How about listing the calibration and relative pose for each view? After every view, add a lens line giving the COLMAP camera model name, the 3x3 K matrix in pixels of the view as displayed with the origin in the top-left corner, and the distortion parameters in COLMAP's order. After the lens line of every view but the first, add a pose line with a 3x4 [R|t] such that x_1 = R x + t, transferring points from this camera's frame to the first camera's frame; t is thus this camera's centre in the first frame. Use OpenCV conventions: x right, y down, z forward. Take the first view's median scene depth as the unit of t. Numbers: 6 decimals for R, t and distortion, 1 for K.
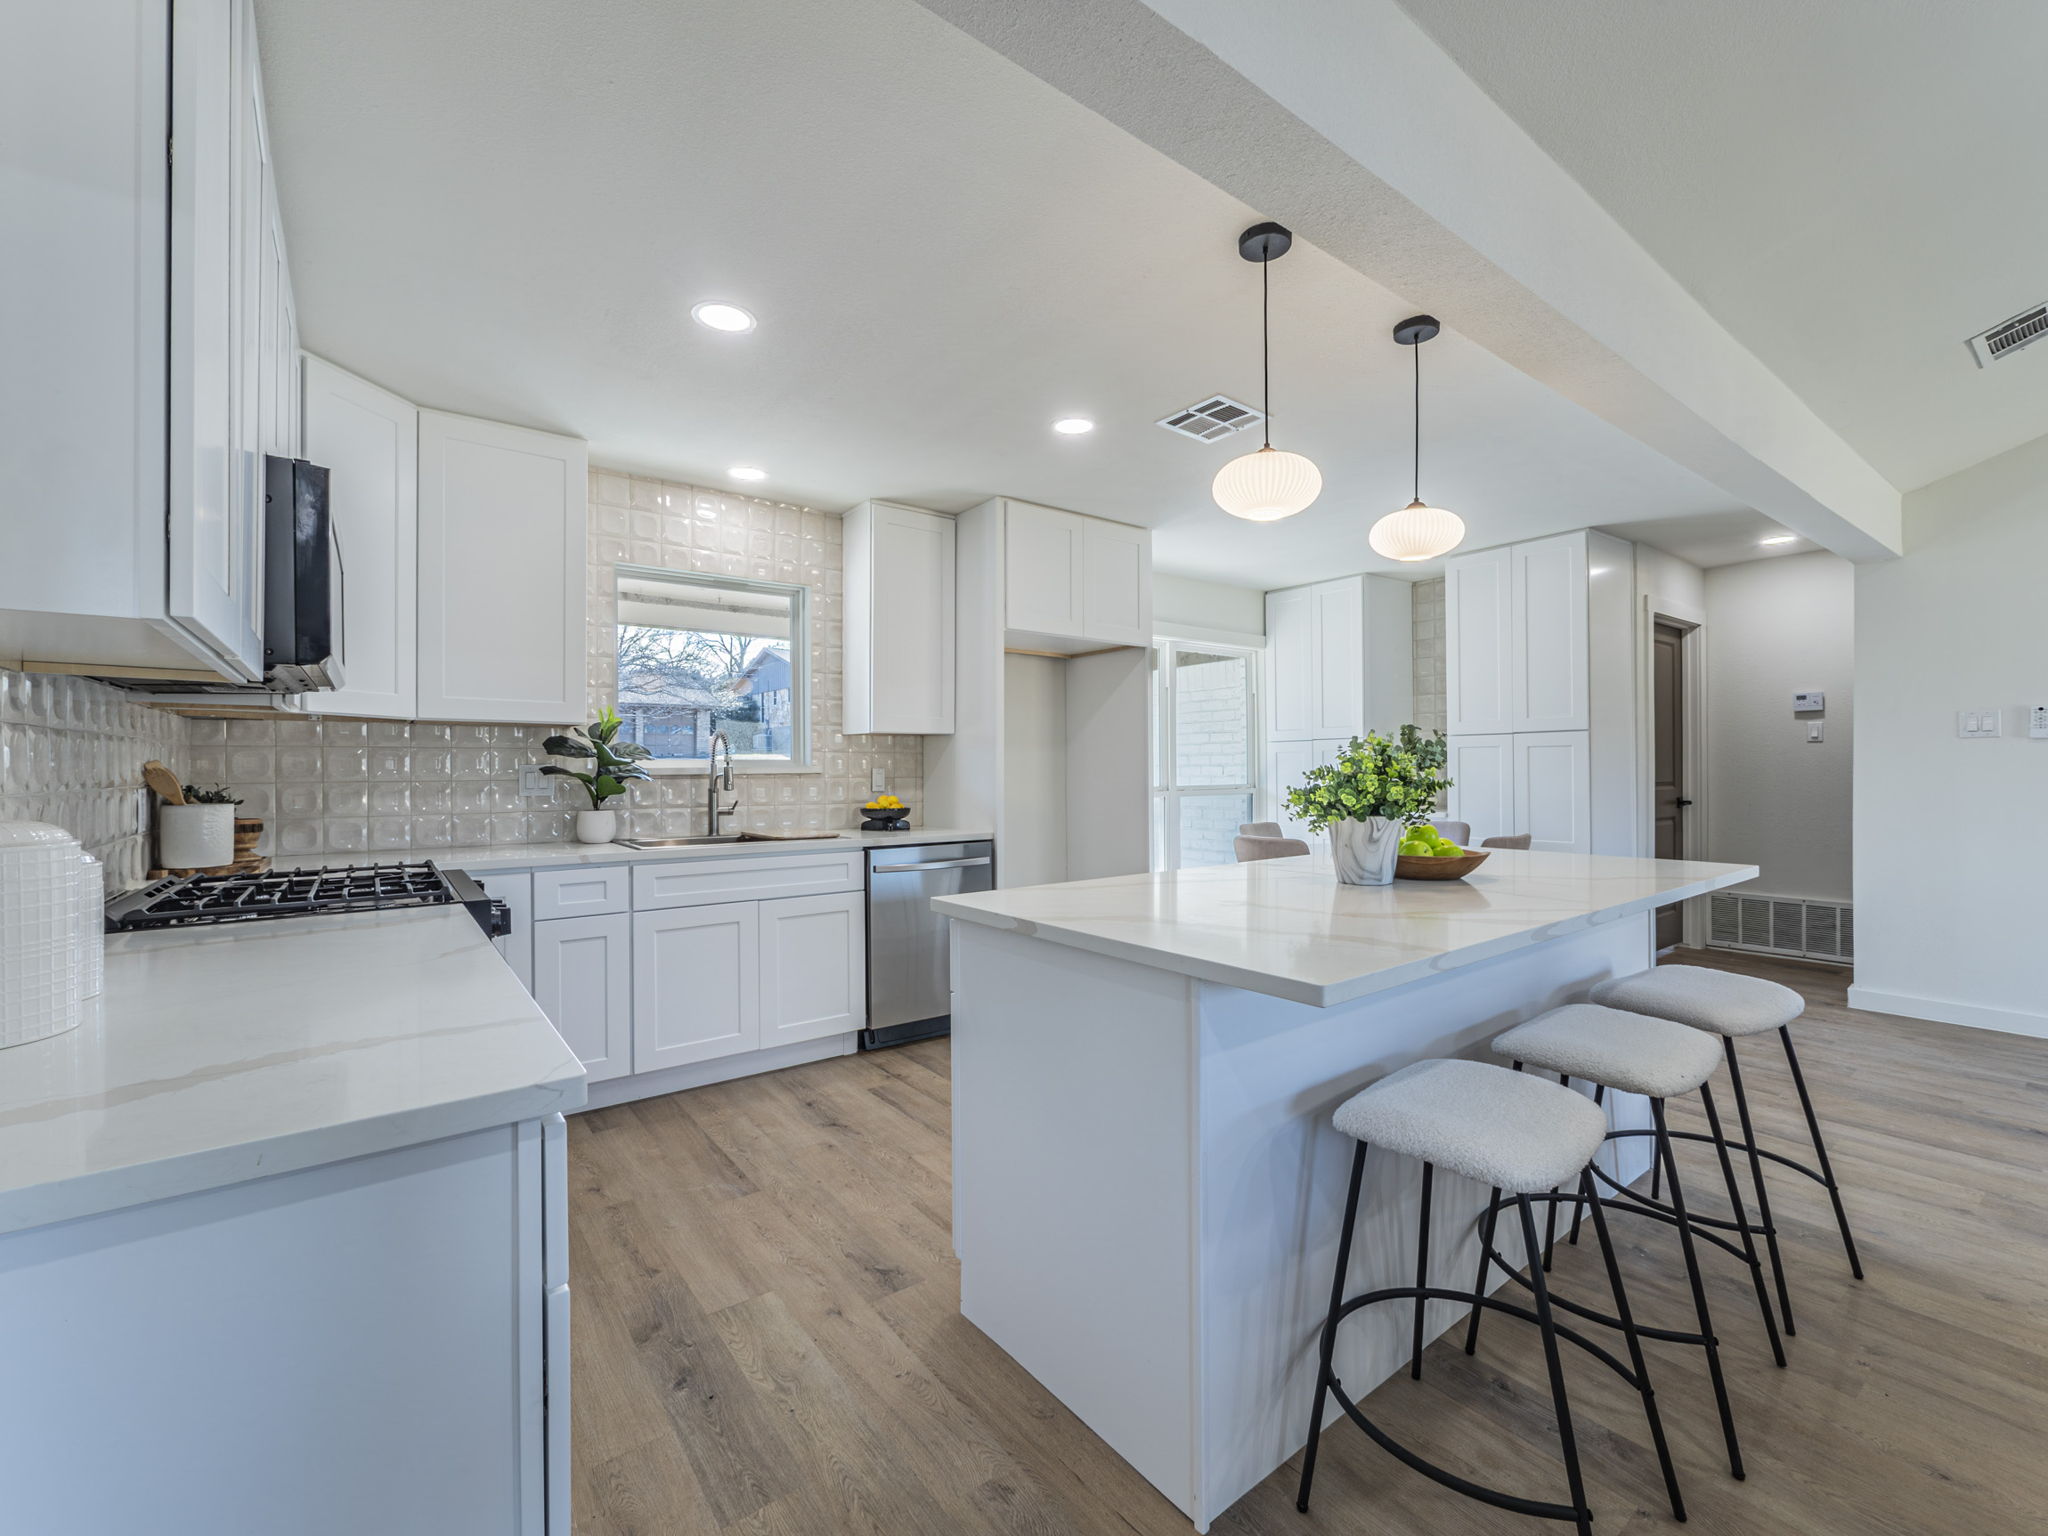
lens RADIAL K [[878.9, 0, 1028.0], [0, 878.9, 769.6], [0, 0, 1]] dist [-0.004723, -0.001131]
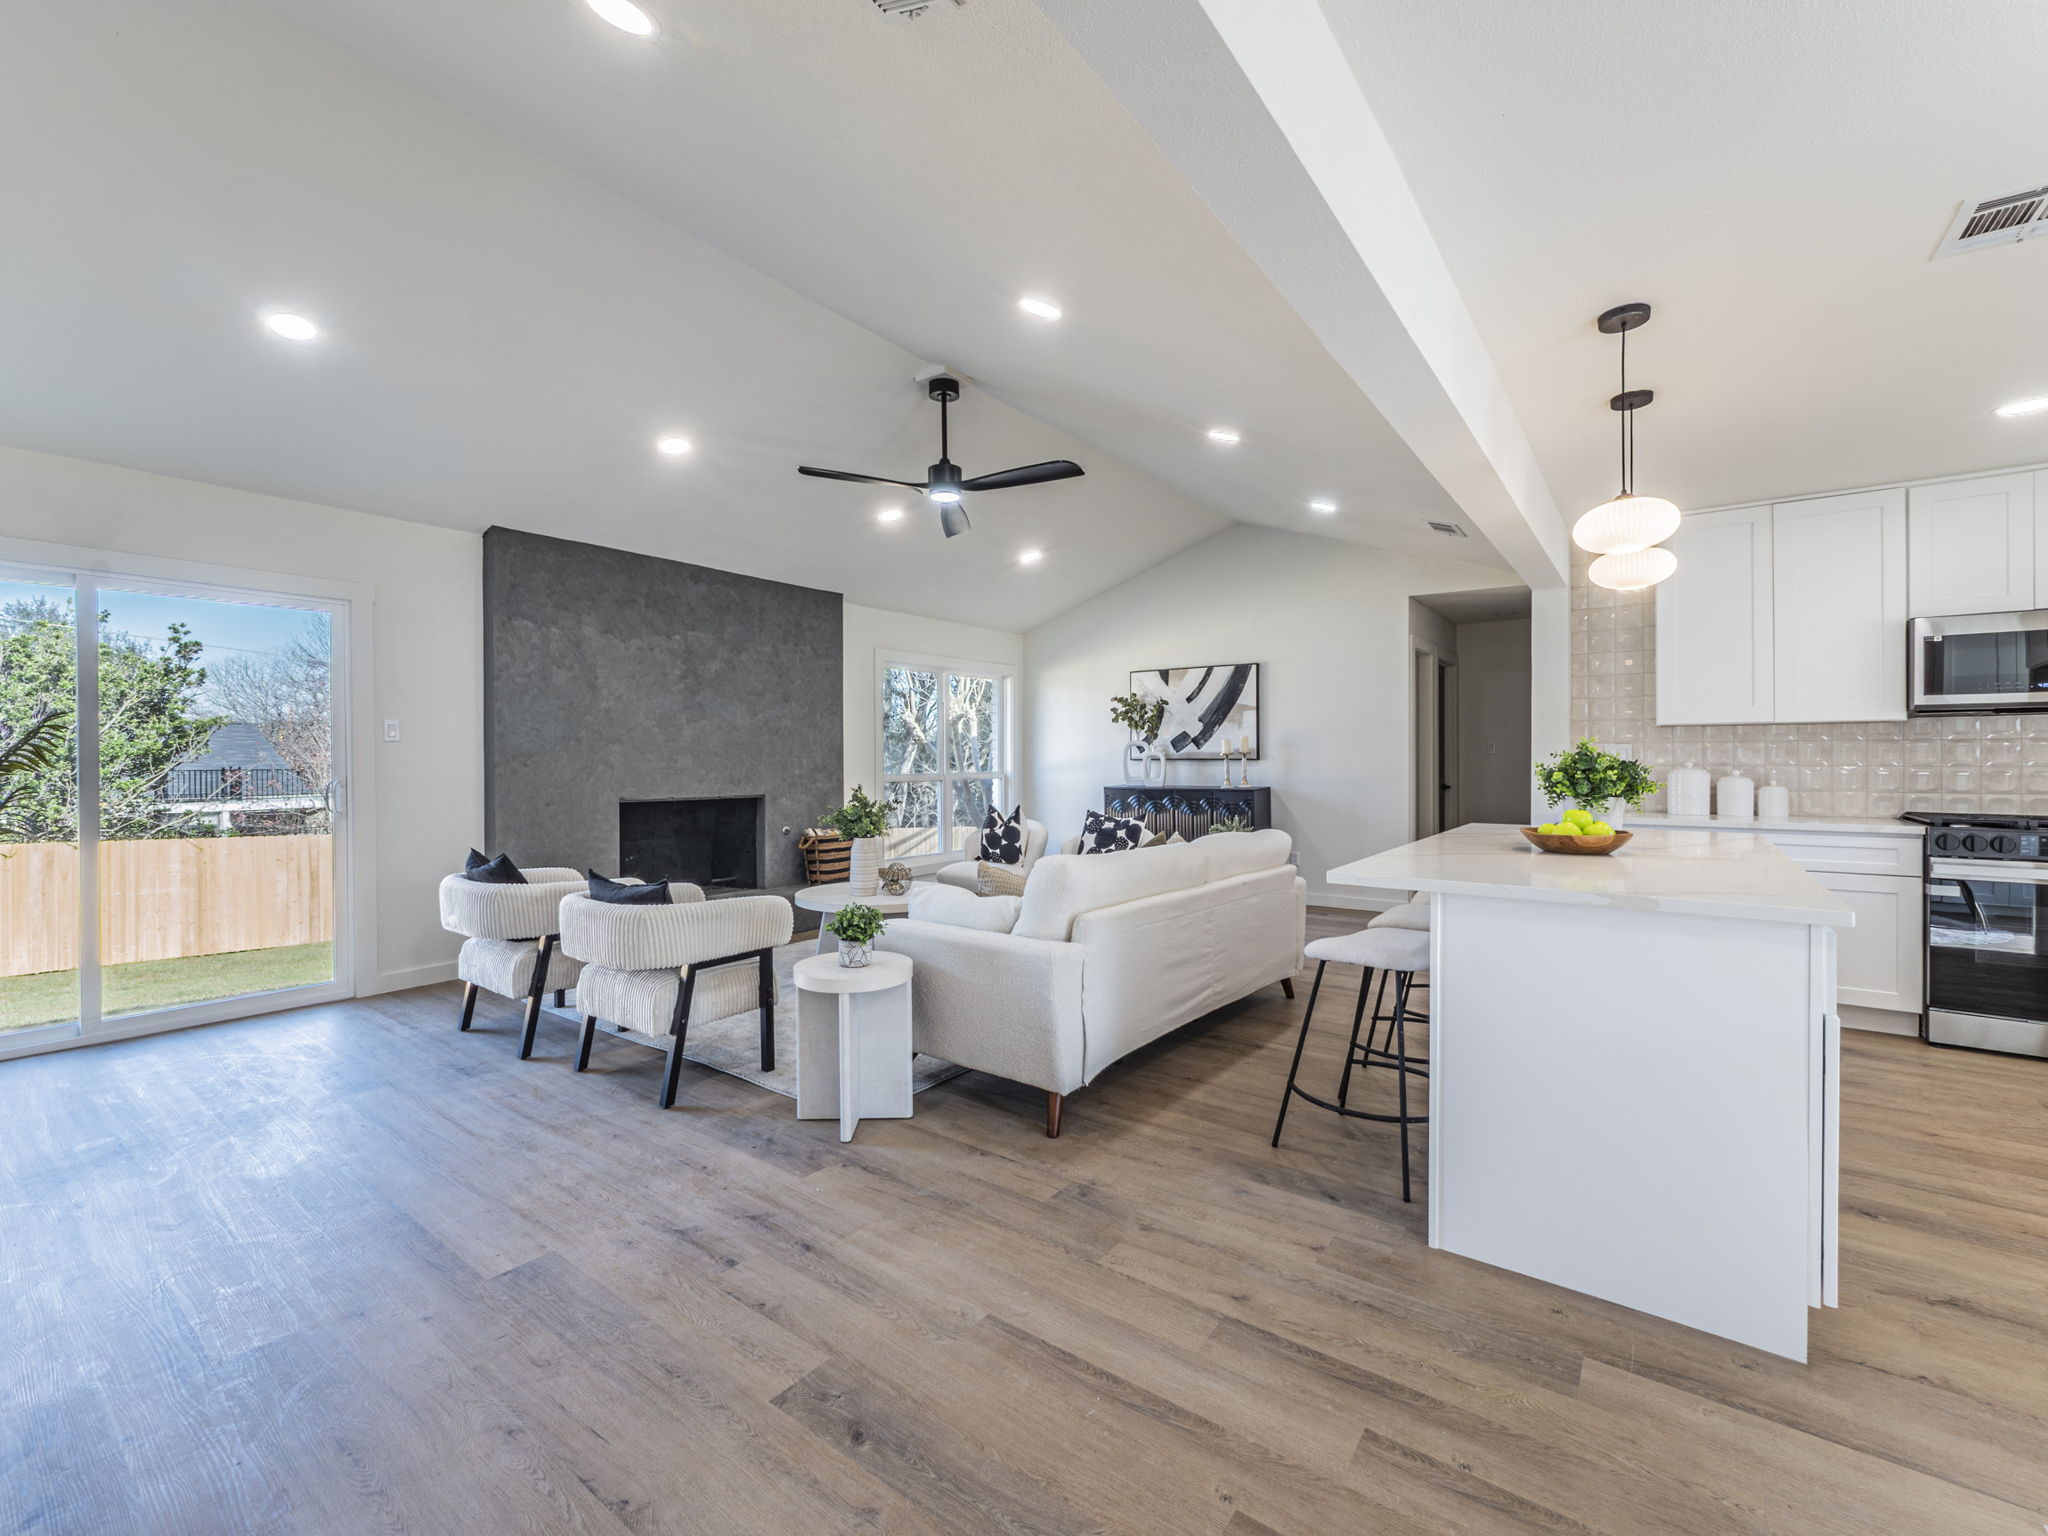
lens RADIAL K [[878.9, 0, 1026.4], [0, 878.9, 757.4], [0, 0, 1]] dist [-0.004723, -0.001131]
pose [[-0.959504, 0.007404, -0.281597, 0.895468], [0.008023, 0.999967, -0.001043, -0.006639], [0.281580, -0.003260, -0.959532, 1.152814]]
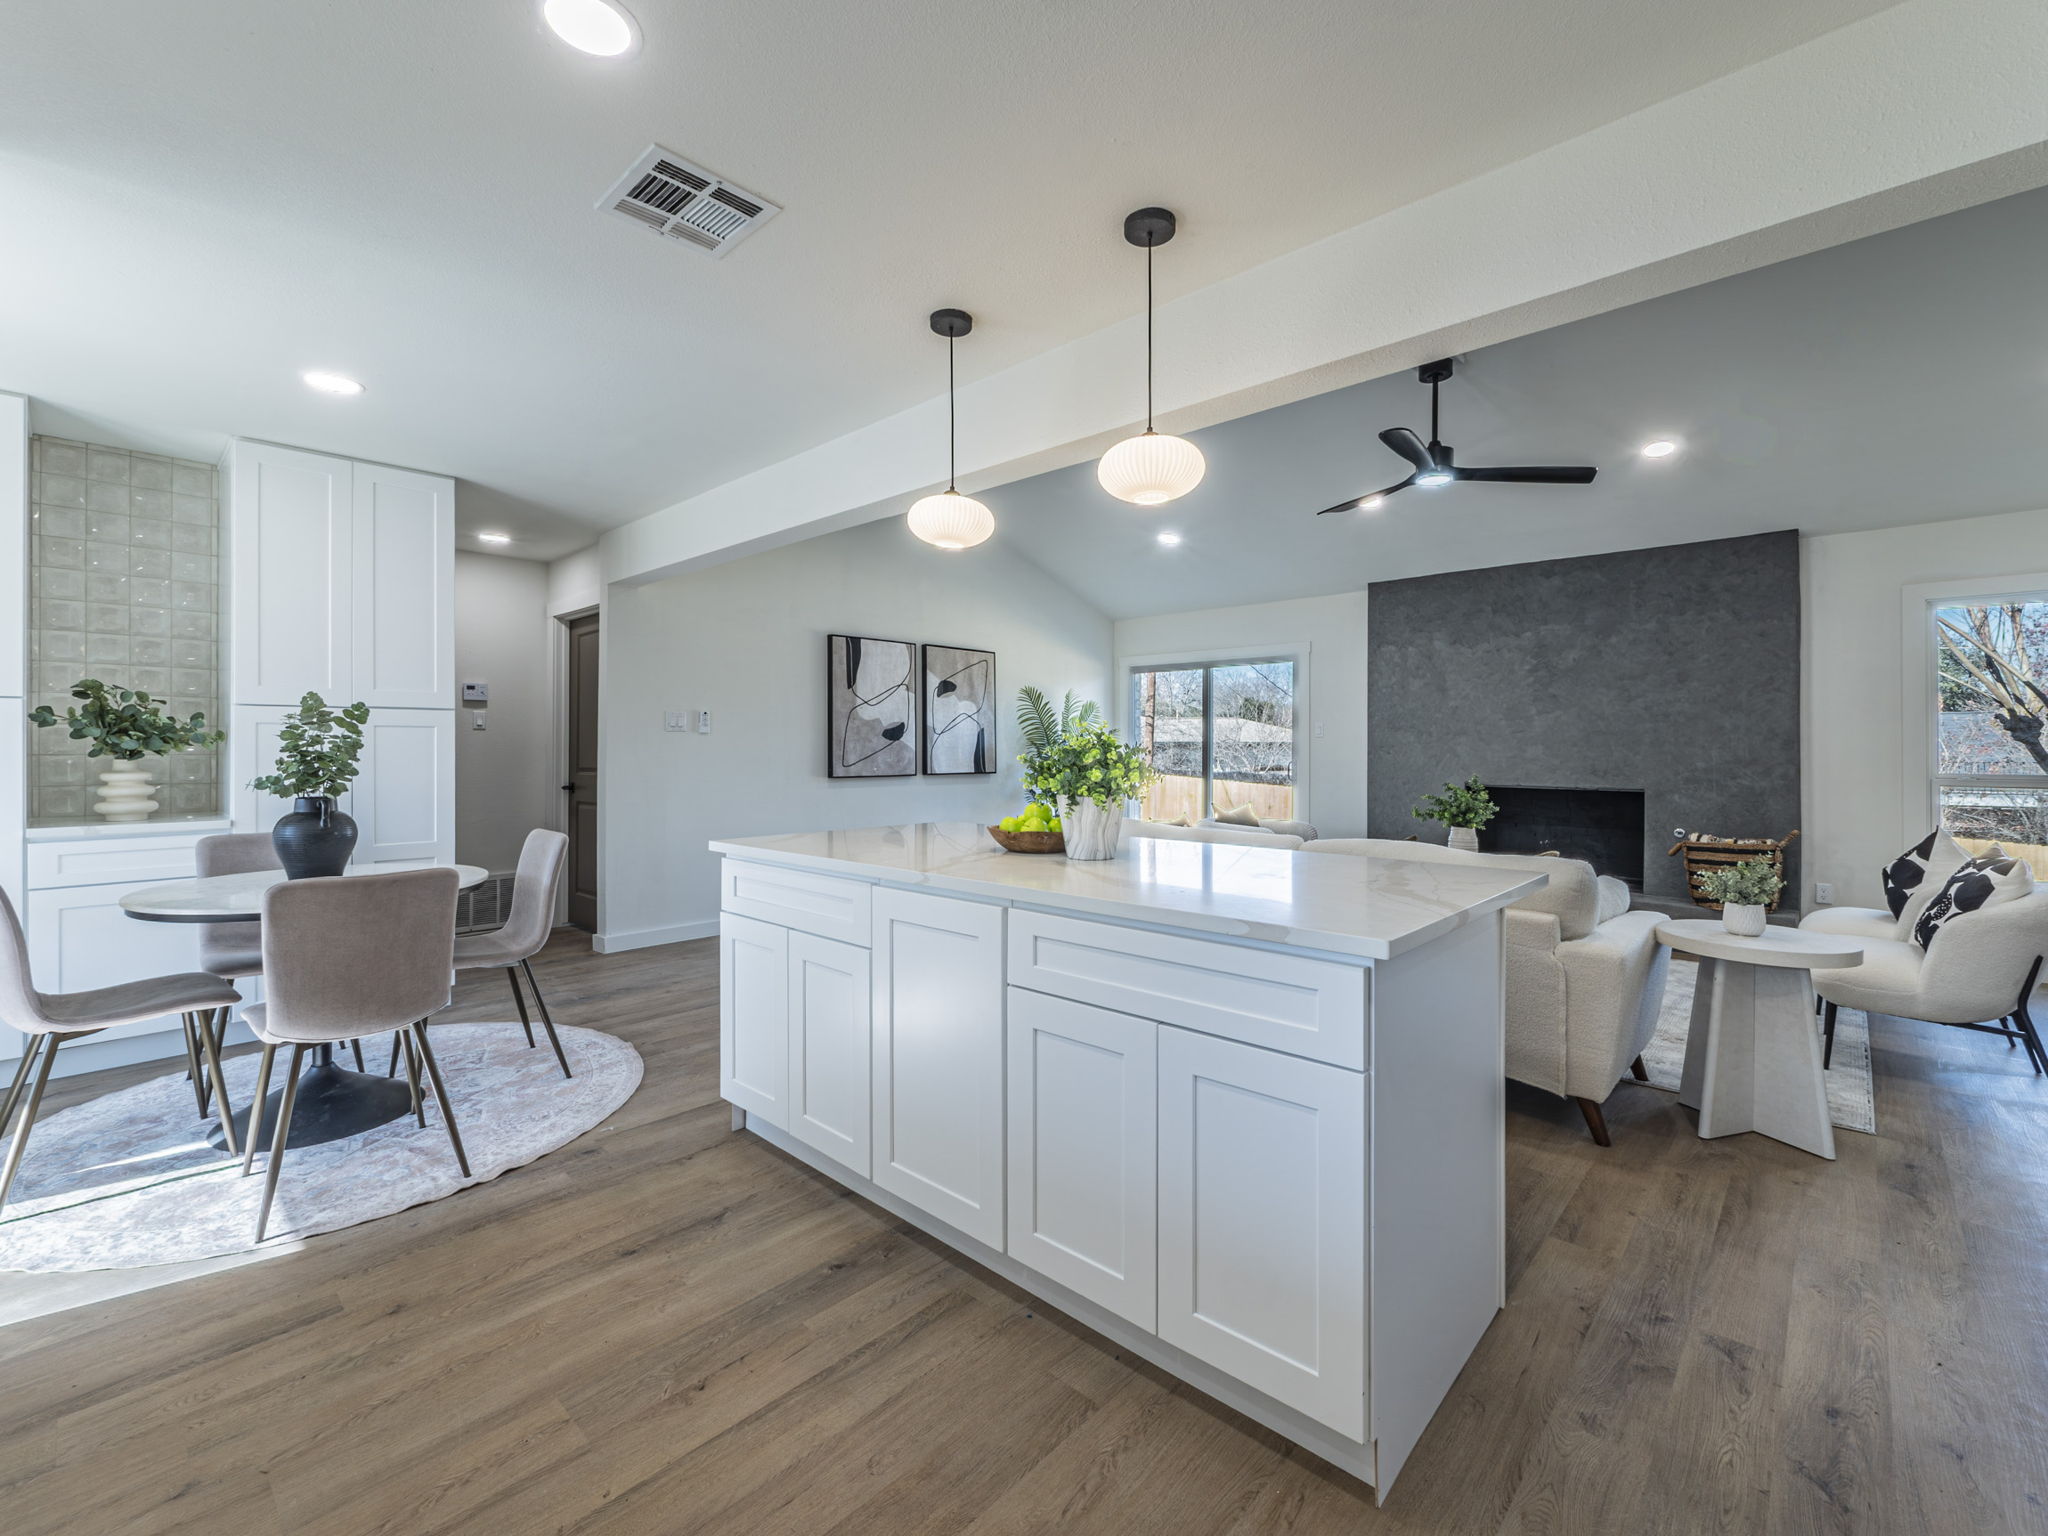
lens RADIAL K [[878.9, 0, 1020.6], [0, 878.9, 754.8], [0, 0, 1]] dist [-0.004723, -0.001131]
pose [[-0.169299, -0.003019, 0.985560, -0.374761], [0.000097, 0.999995, 0.003080, -0.004391], [-0.985565, 0.000617, -0.169298, 0.719289]]
